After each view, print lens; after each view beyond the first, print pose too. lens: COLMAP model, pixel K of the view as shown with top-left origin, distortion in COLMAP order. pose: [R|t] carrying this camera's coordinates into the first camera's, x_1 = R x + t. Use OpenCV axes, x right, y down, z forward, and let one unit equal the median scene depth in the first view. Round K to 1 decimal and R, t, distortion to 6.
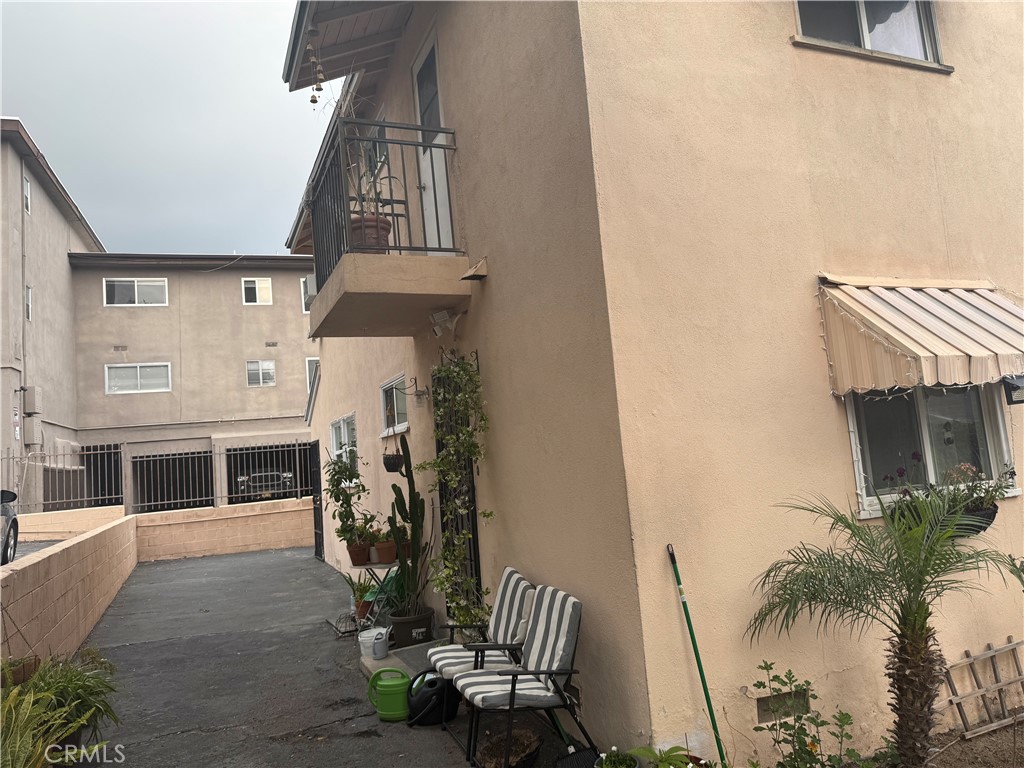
lens RADIAL K [[734.2, 0, 509.4], [0, 734.2, 377.3], [0, 0, 1]] dist [0.058669, -0.087771]
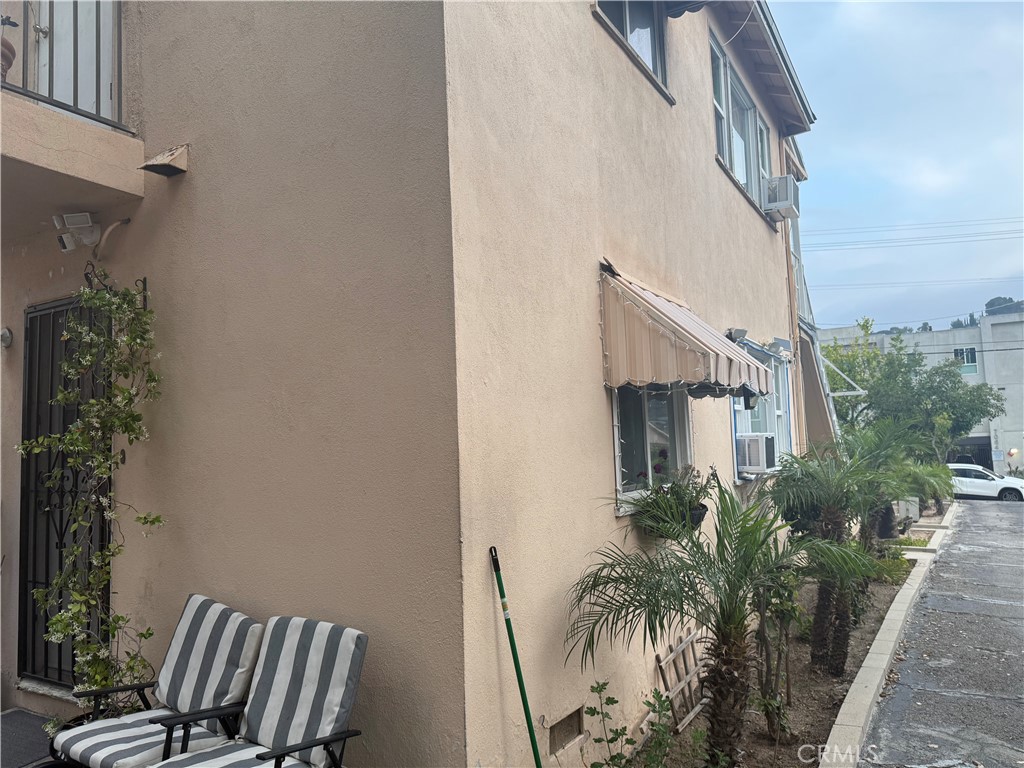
lens RADIAL K [[734.2, 0, 513.8], [0, 734.2, 385.4], [0, 0, 1]] dist [0.058669, -0.087771]
pose [[0.796017, 0.103114, 0.596426, -0.228857], [-0.097431, 0.994361, -0.041877, 0.076106], [-0.597381, -0.024776, 0.801575, 0.323835]]
